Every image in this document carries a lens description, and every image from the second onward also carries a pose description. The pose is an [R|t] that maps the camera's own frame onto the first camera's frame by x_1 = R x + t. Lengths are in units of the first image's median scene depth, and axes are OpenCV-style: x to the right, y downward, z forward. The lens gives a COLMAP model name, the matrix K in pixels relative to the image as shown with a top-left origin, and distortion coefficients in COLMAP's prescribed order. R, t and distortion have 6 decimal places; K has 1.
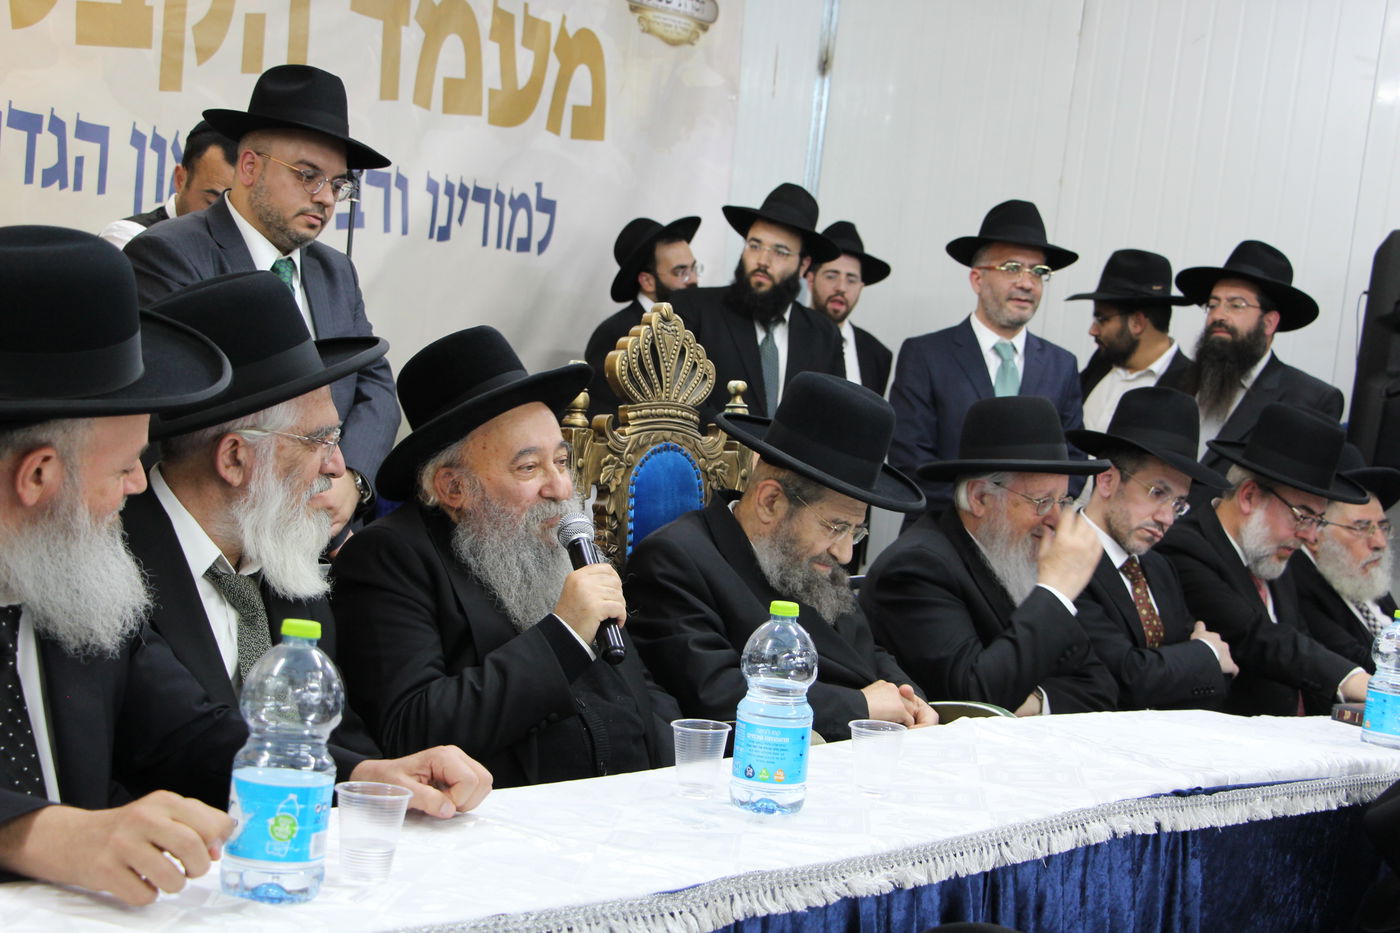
lens RADIAL K [[2274.8, 0, 700.7], [0, 2274.8, 483.9], [0, 0, 1]] dist [0.042786, 0.911000]
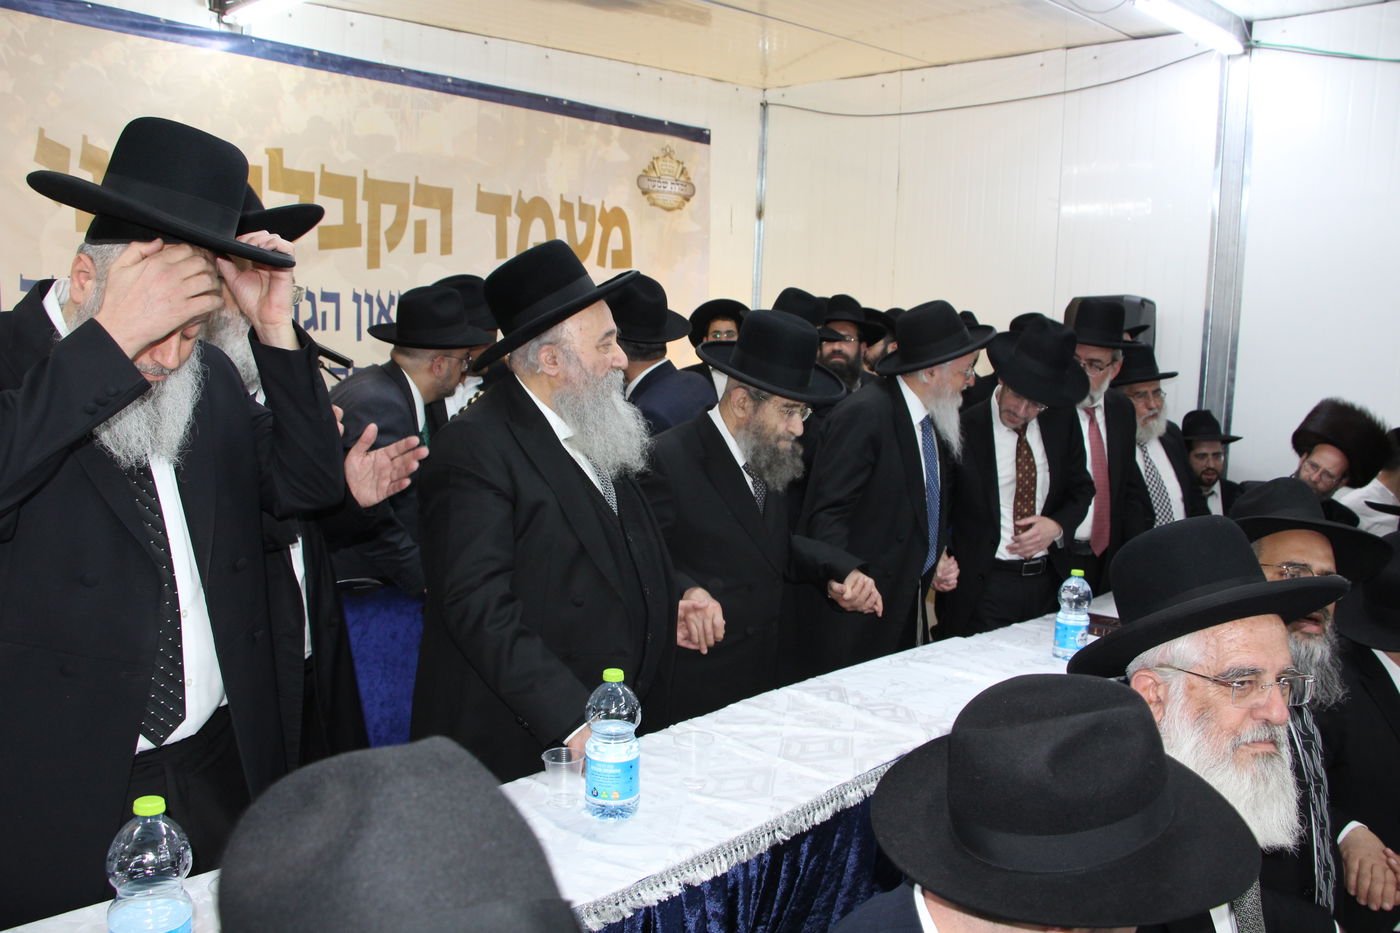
lens RADIAL K [[1141.2, 0, 700.0], [0, 1141.2, 466.5], [0, 0, 1]] dist [-0.189095, 0.156727]
pose [[0.996364, -0.063607, -0.056675, 0.097659], [0.066367, 0.996629, 0.048230, -0.070407], [0.053416, -0.051816, 0.997227, 0.230238]]
